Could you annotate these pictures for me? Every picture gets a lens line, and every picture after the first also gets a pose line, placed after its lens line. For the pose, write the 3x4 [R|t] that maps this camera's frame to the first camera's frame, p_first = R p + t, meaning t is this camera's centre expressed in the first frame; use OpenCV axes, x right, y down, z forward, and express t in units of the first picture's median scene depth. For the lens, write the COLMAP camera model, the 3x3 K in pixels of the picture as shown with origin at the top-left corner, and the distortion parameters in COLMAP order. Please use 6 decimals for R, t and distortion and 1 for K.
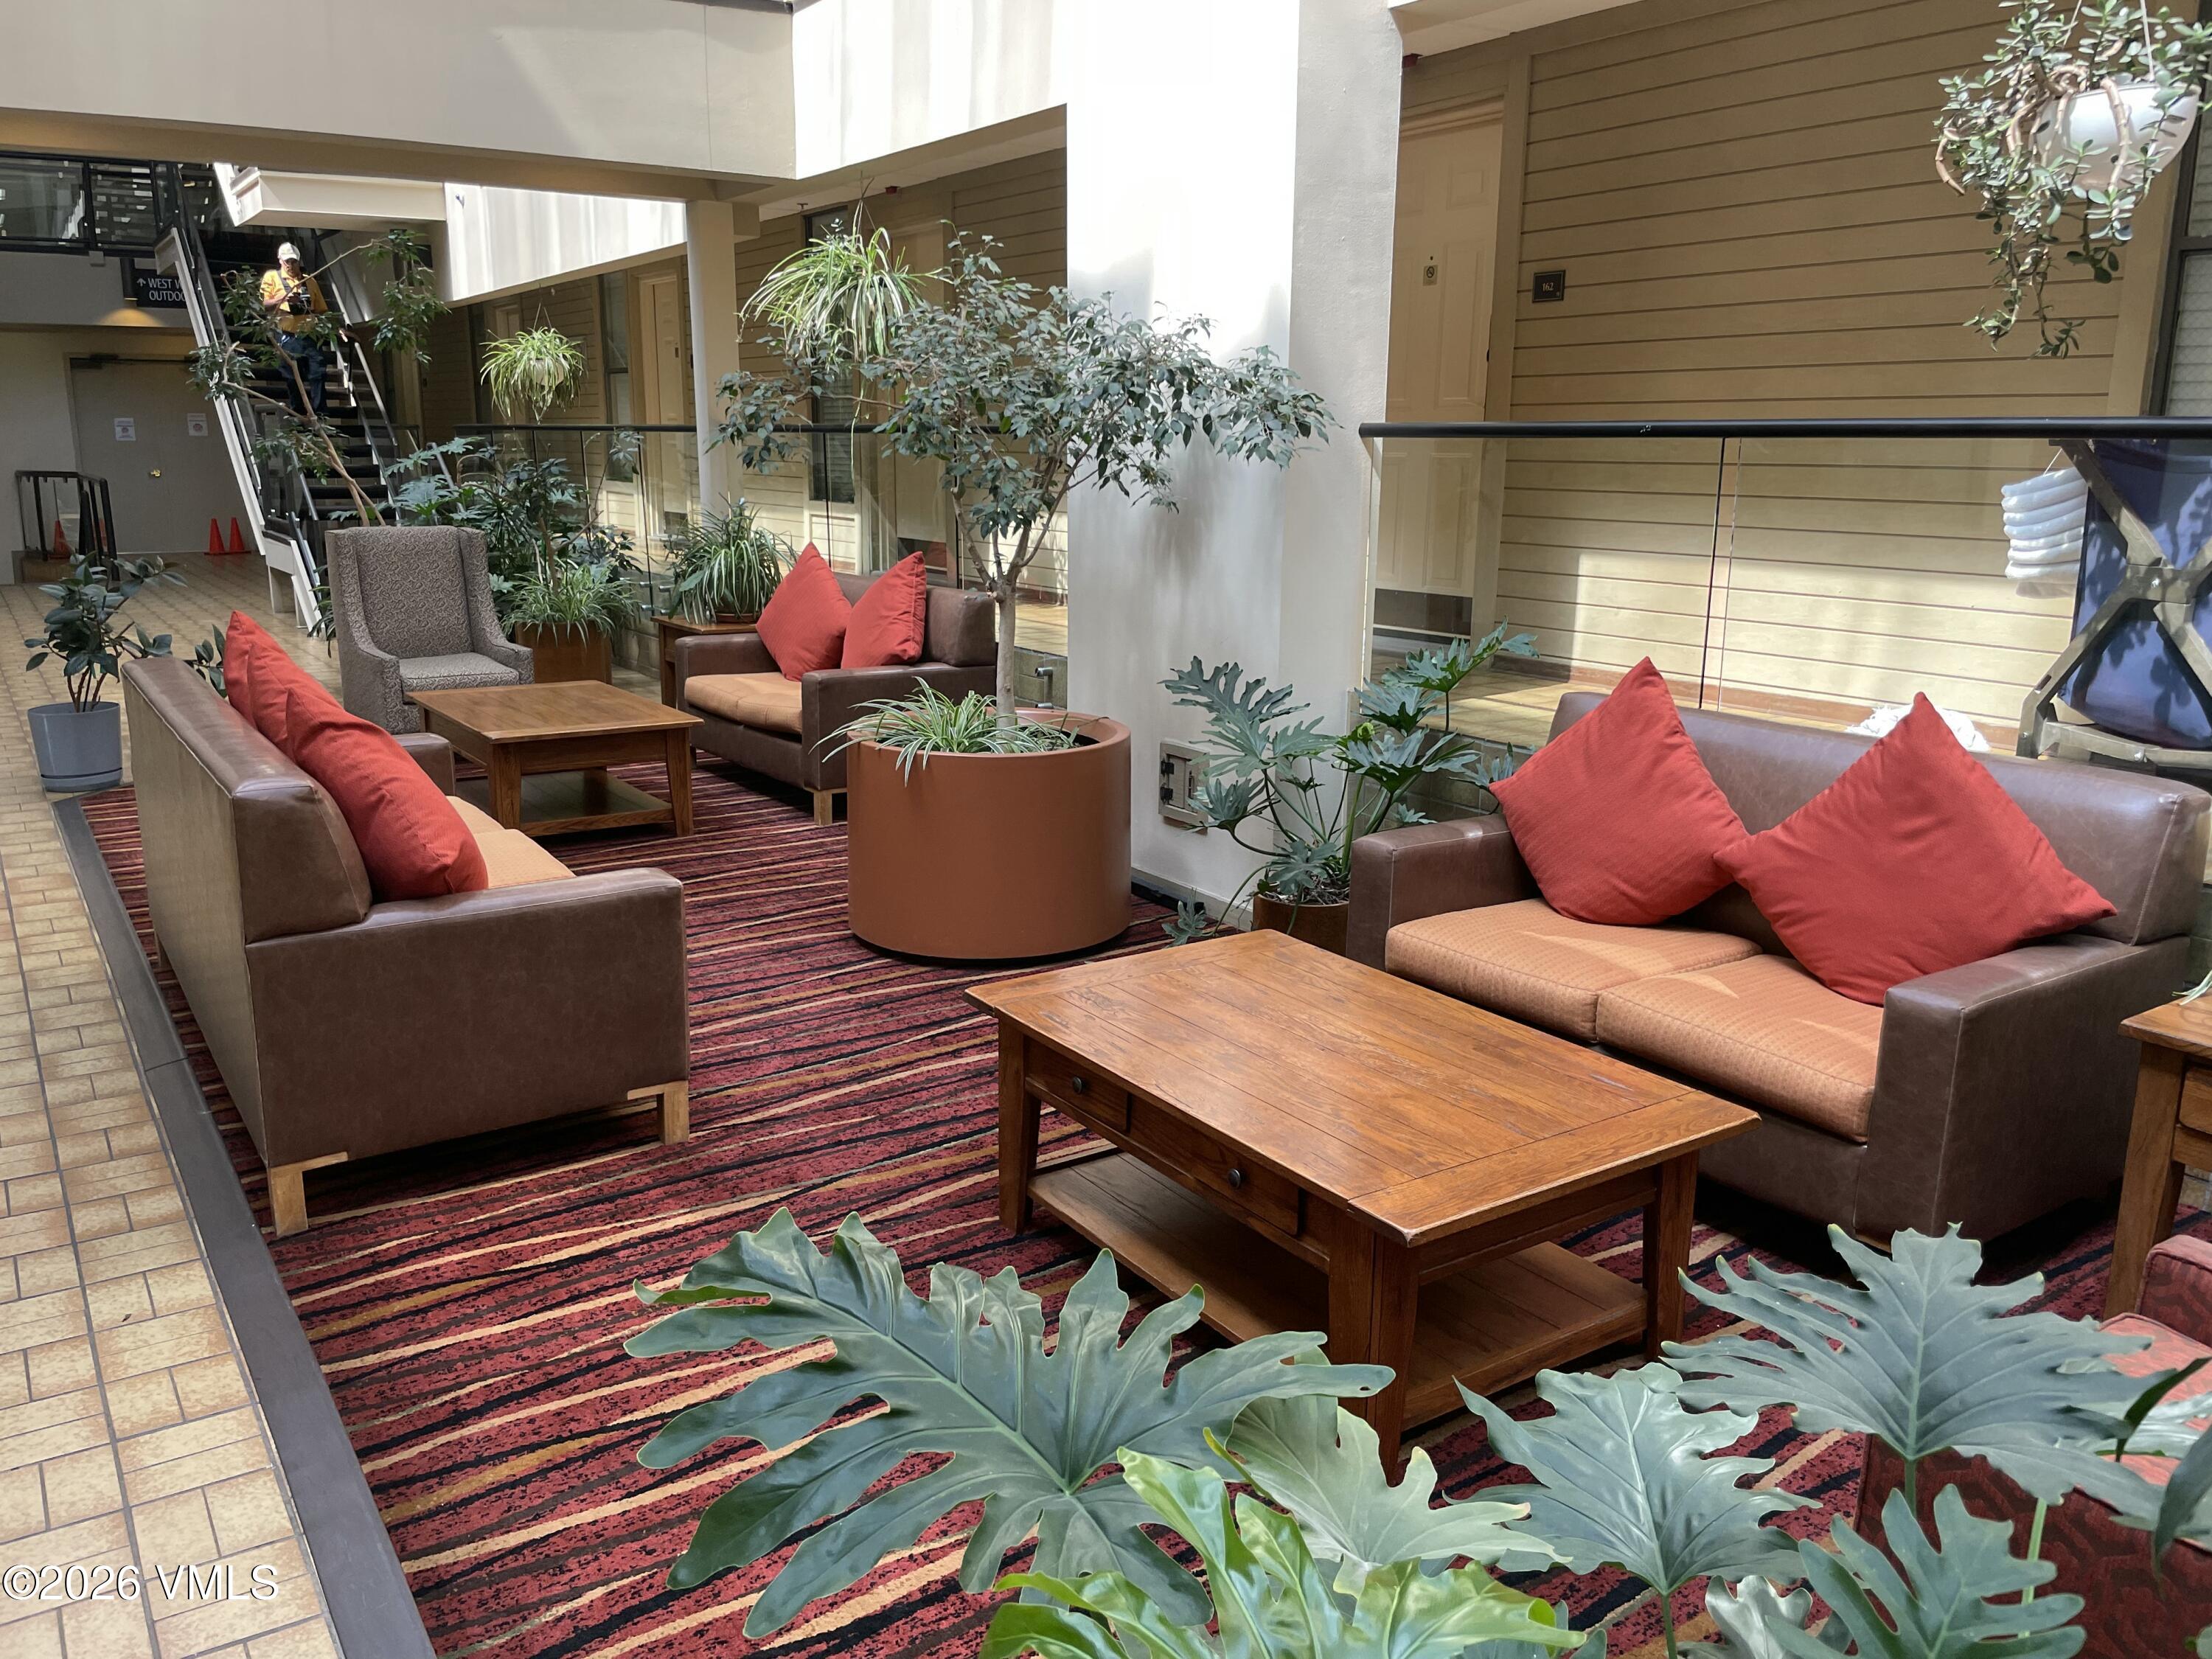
lens RADIAL K [[1719.4, 0, 1104.6], [0, 1719.4, 827.1], [0, 0, 1]] dist [0.010175, 0.006884]
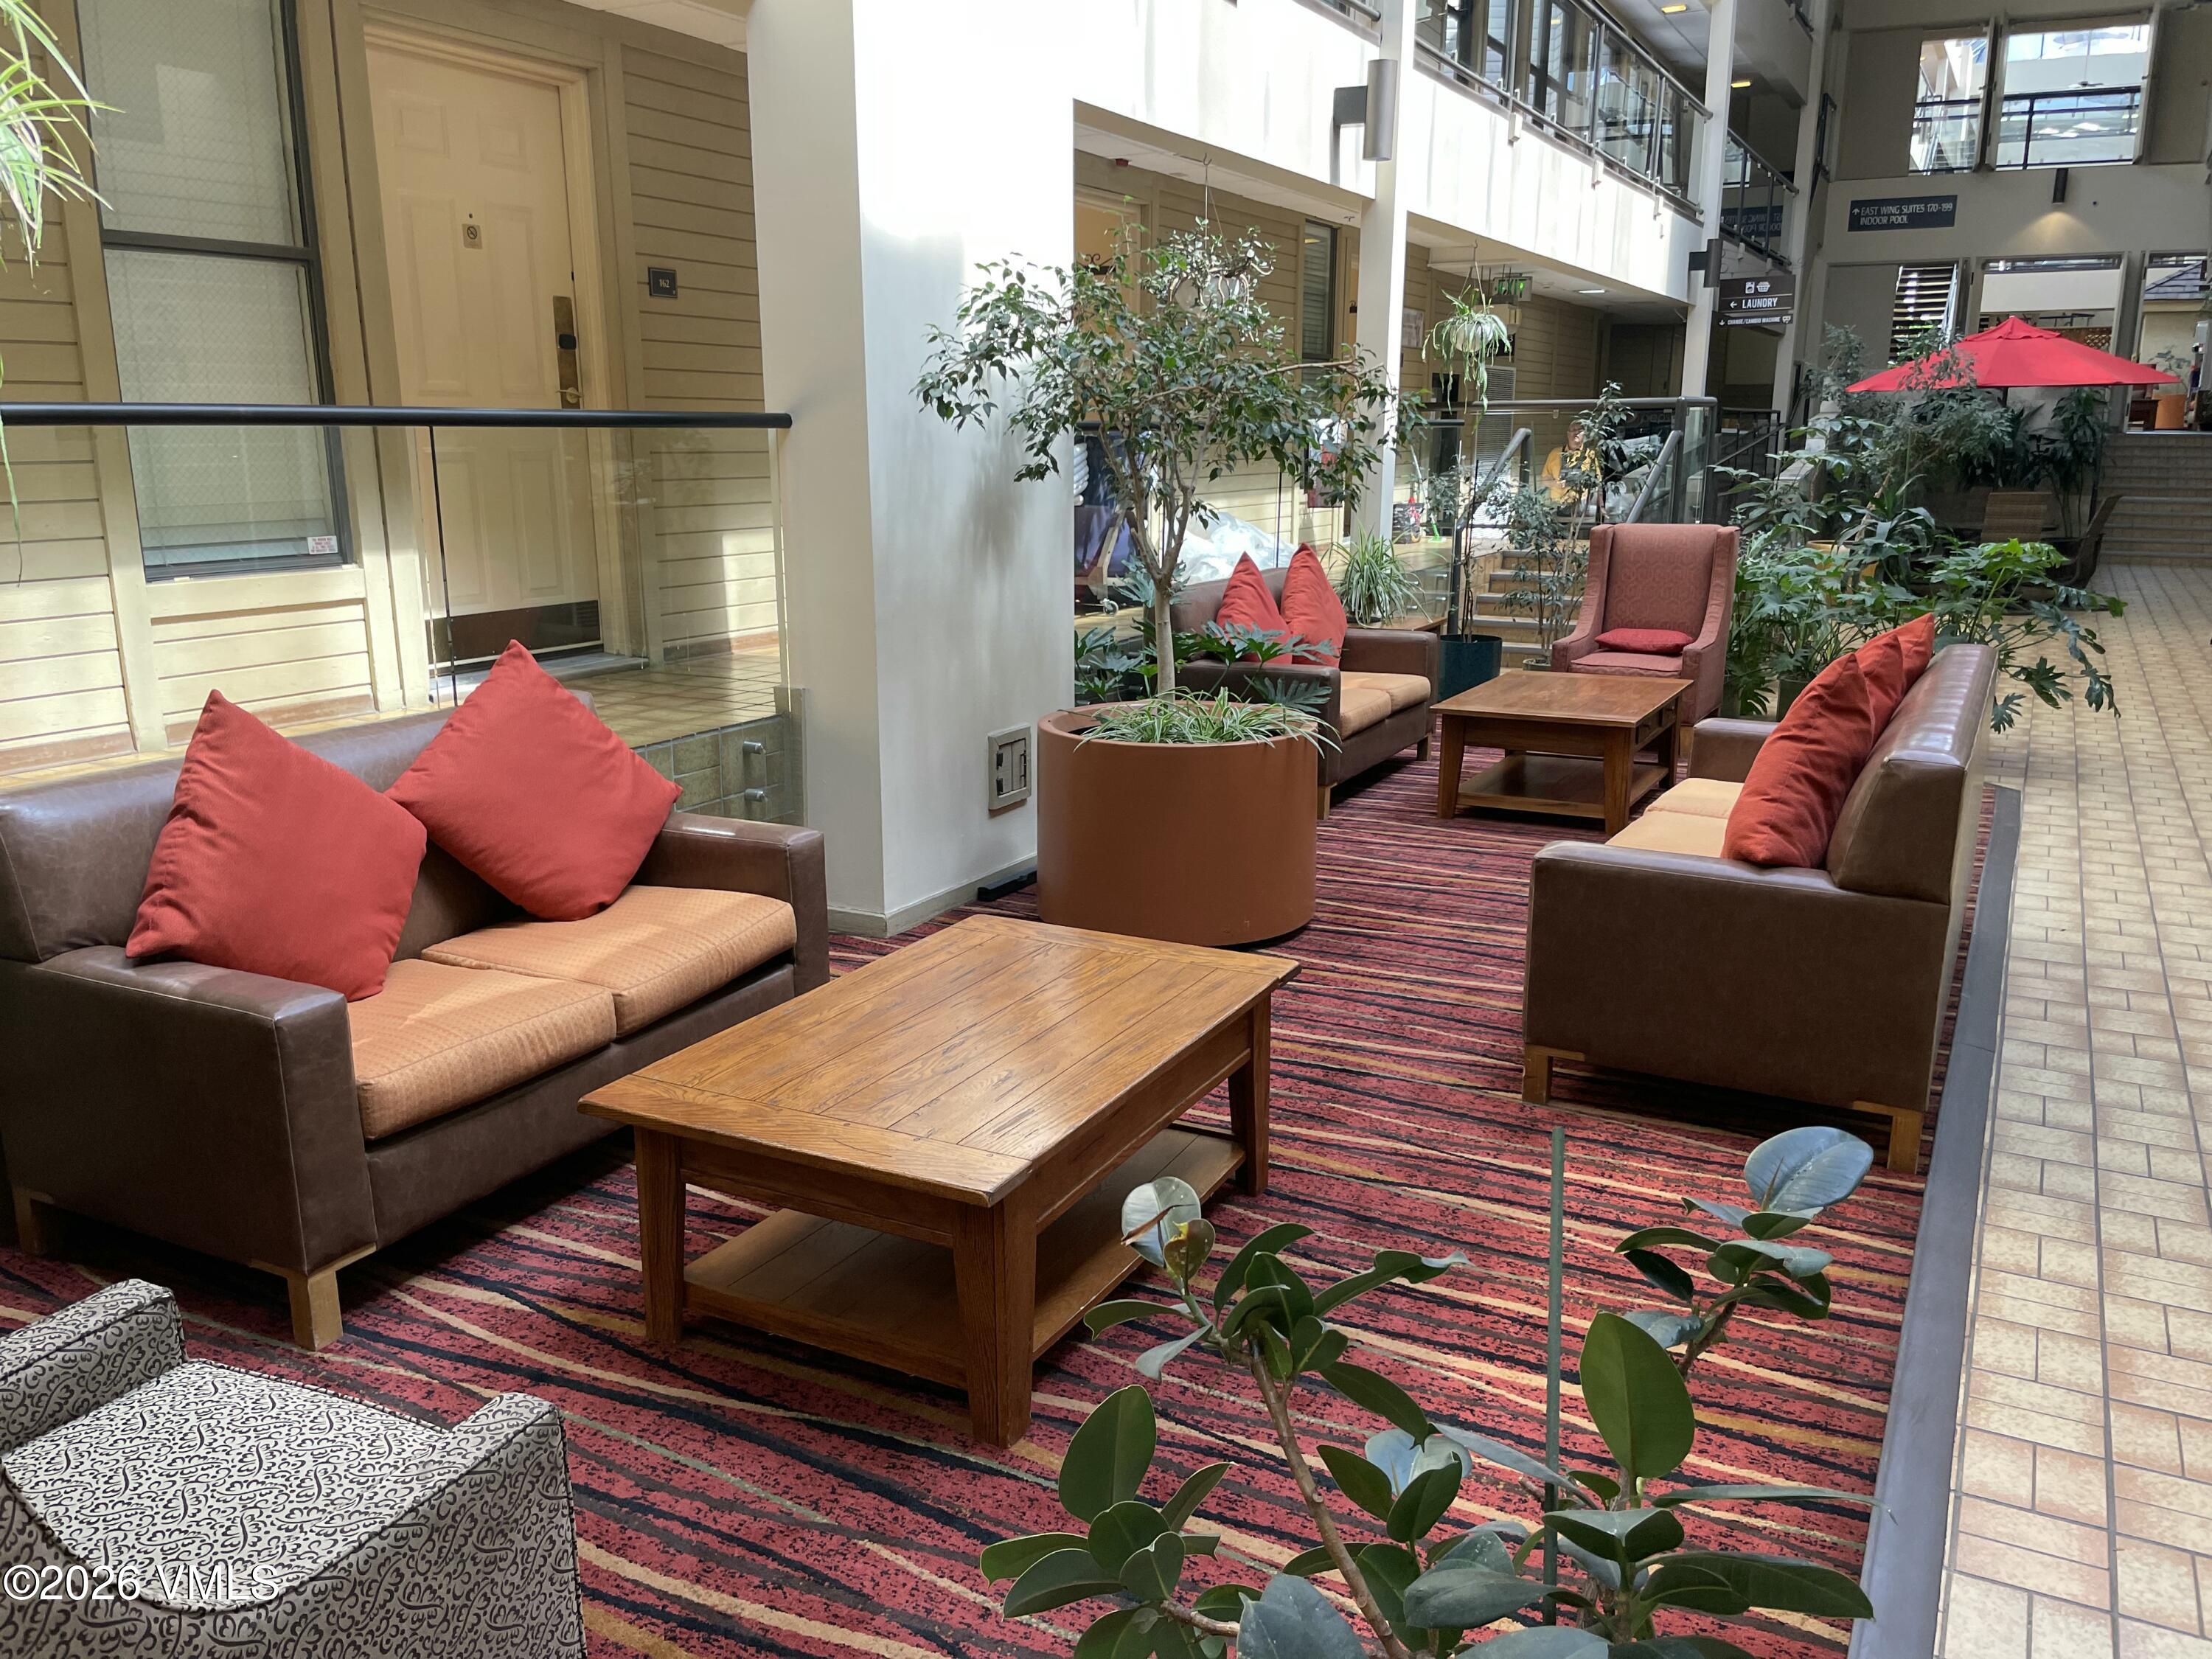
lens RADIAL K [[1719.4, 0, 1108.3], [0, 1719.4, 837.5], [0, 0, 1]] dist [0.010175, 0.006884]
pose [[-0.468566, -0.194545, 0.861741, -0.826580], [0.199664, 0.926890, 0.317819, -0.280916], [-0.860570, 0.320978, -0.395466, 1.287709]]
